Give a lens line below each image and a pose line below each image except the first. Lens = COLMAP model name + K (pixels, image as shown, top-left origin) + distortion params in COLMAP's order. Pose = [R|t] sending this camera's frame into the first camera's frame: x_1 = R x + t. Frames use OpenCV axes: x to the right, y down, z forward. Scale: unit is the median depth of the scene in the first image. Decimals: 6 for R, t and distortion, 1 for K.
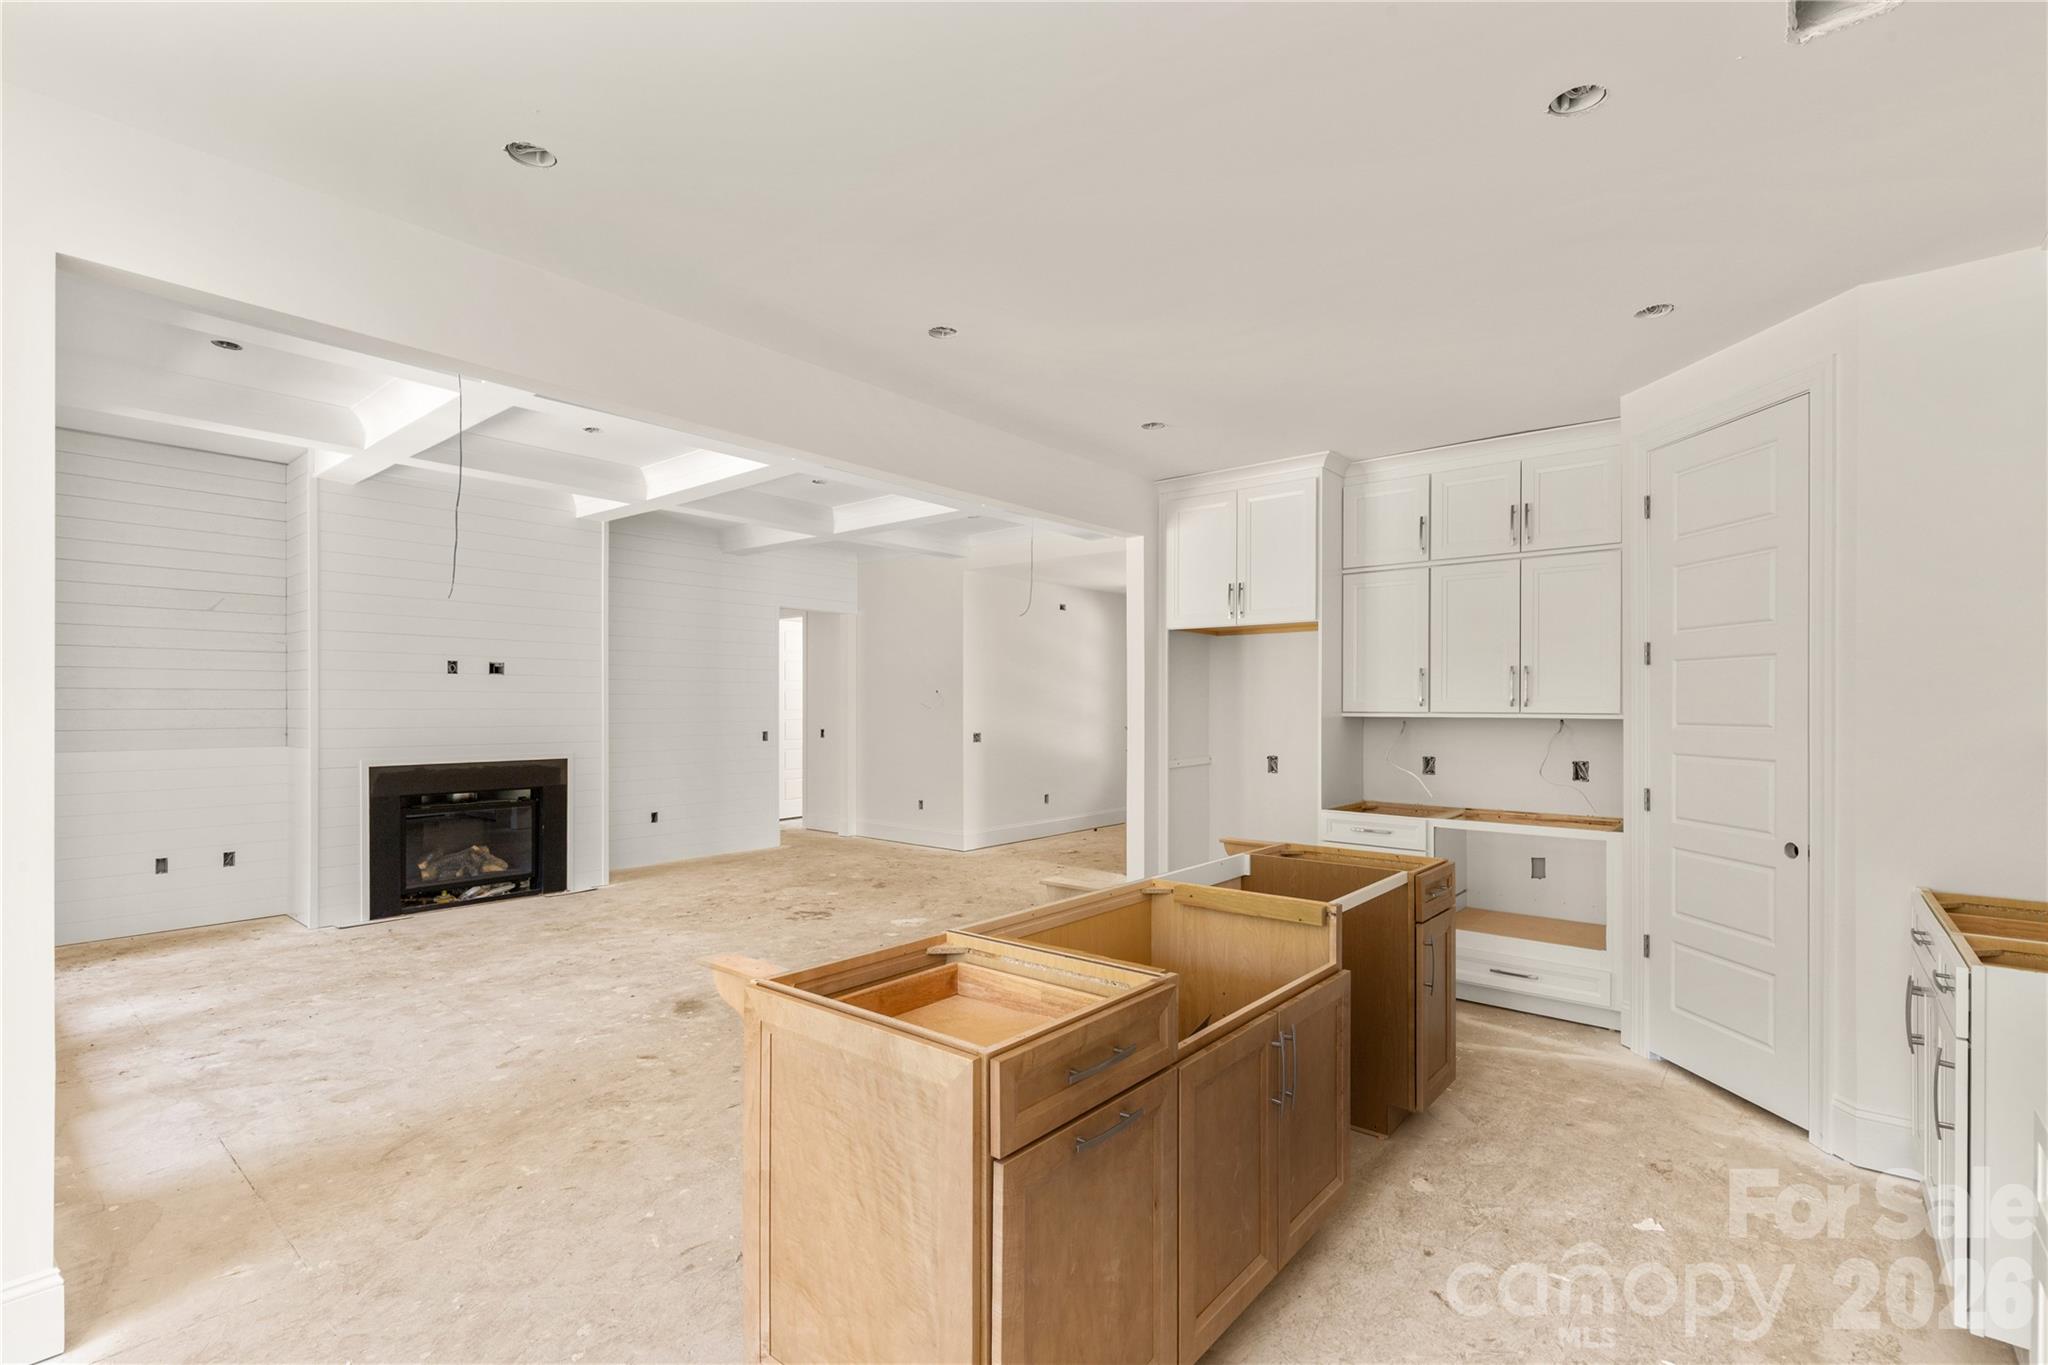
lens RADIAL K [[928.4, 0, 1005.1], [0, 928.4, 703.1], [0, 0, 1]] dist [0.006961, -0.001253]
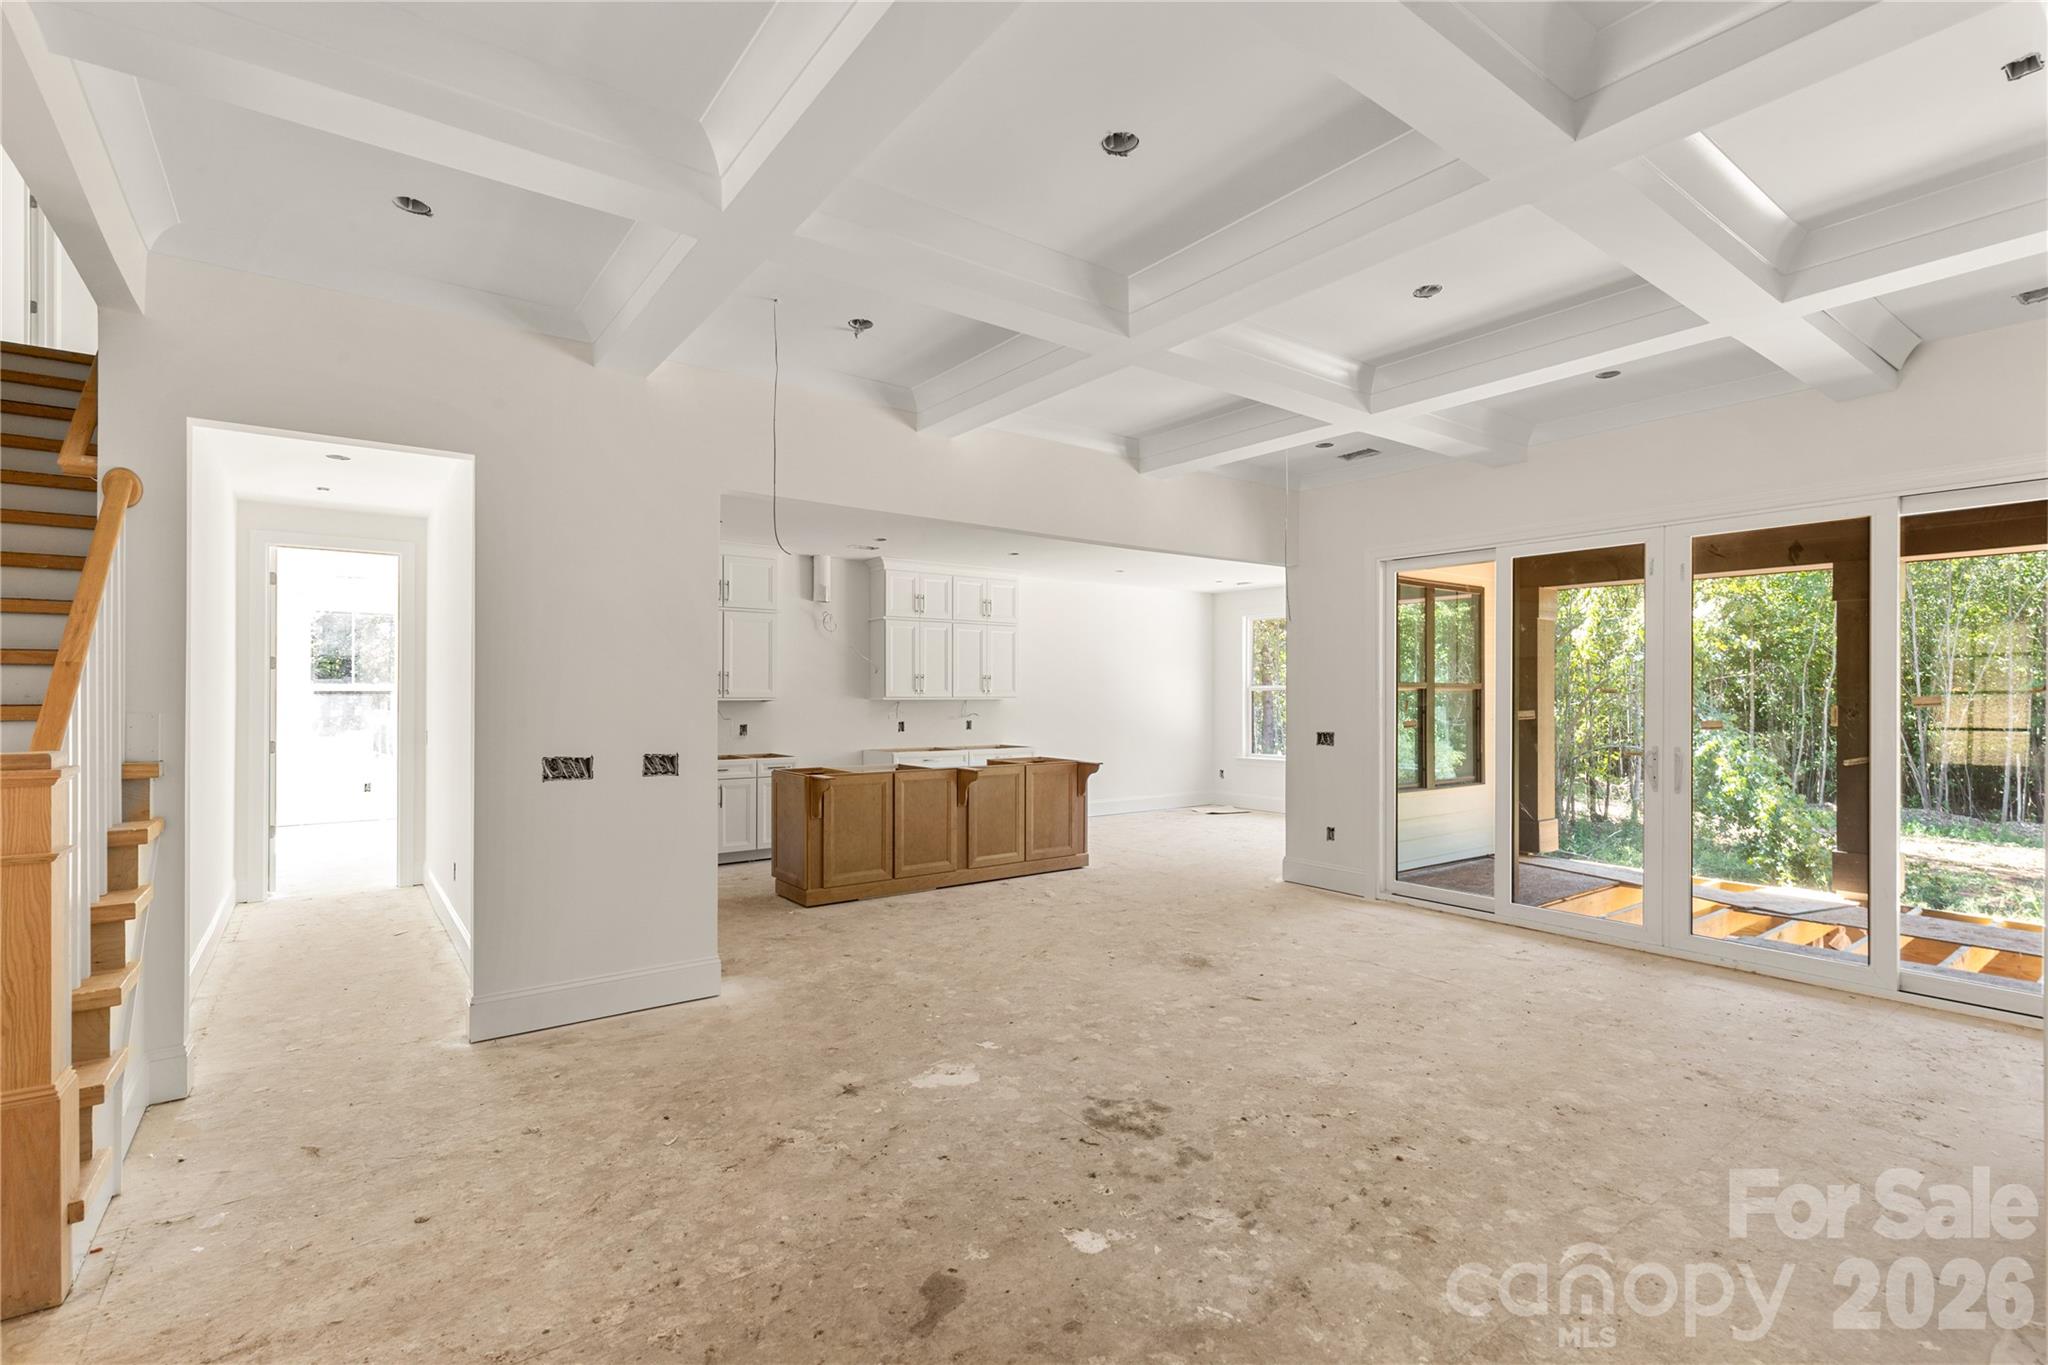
lens RADIAL K [[928.4, 0, 1016.8], [0, 928.4, 699.4], [0, 0, 1]] dist [0.006961, -0.001253]
pose [[-0.974128, -0.005885, 0.225919, -0.345759], [-0.005215, 0.999980, 0.003560, 0.002714], [-0.225936, 0.002290, -0.974140, 1.961330]]
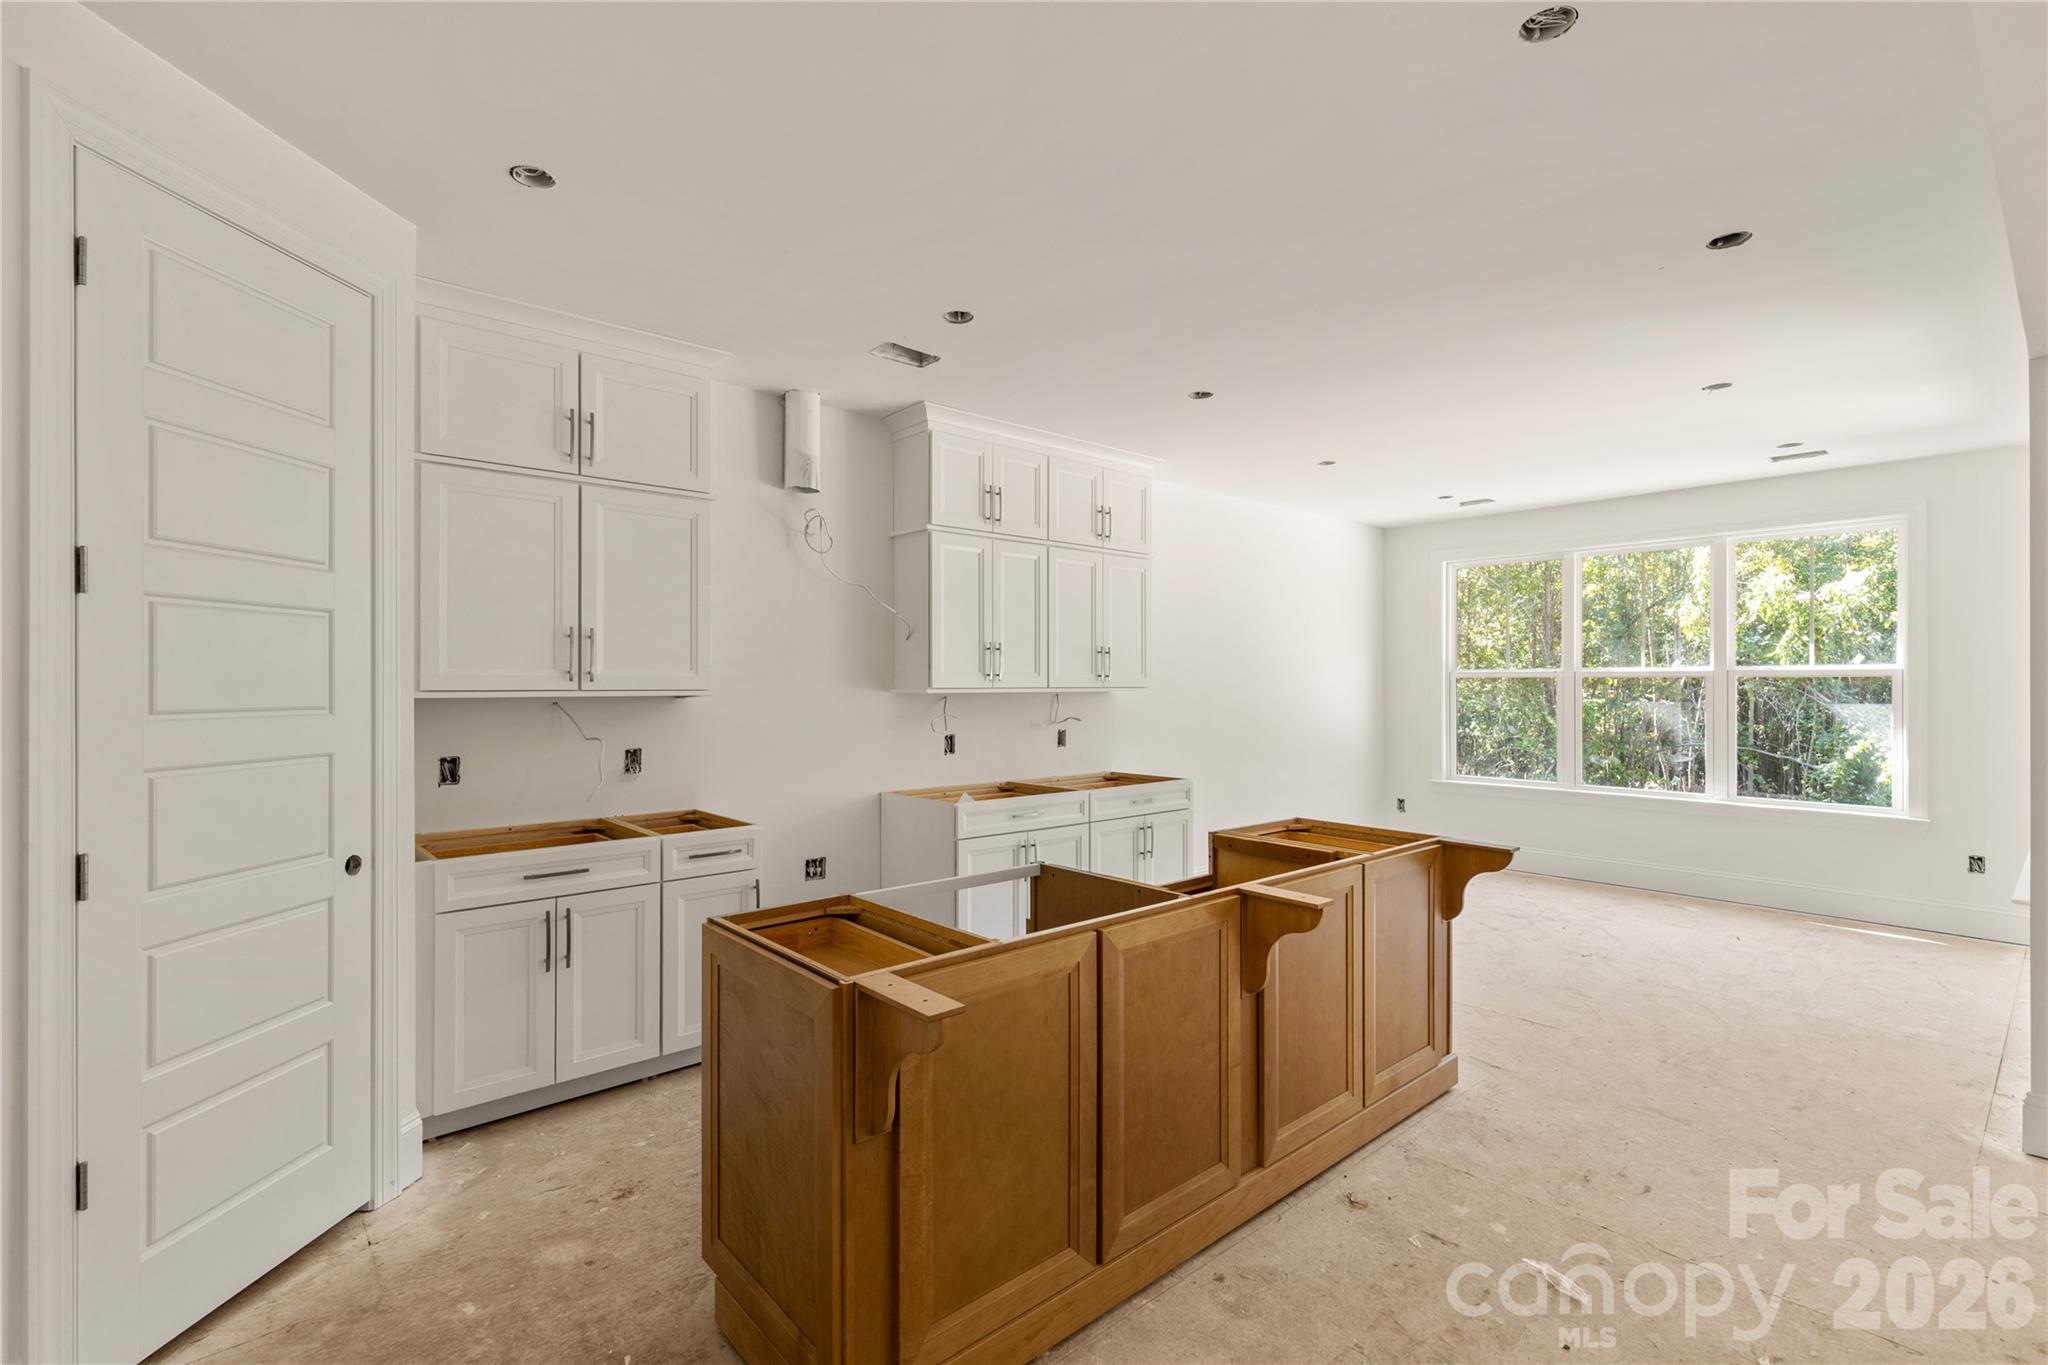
lens RADIAL K [[928.4, 0, 1011.3], [0, 928.4, 670.7], [0, 0, 1]] dist [0.006961, -0.001253]
pose [[-0.989243, -0.002269, 0.146263, 0.116725], [-0.004380, 0.999891, -0.014113, 0.002213], [-0.146215, -0.014602, -0.989145, 1.106661]]
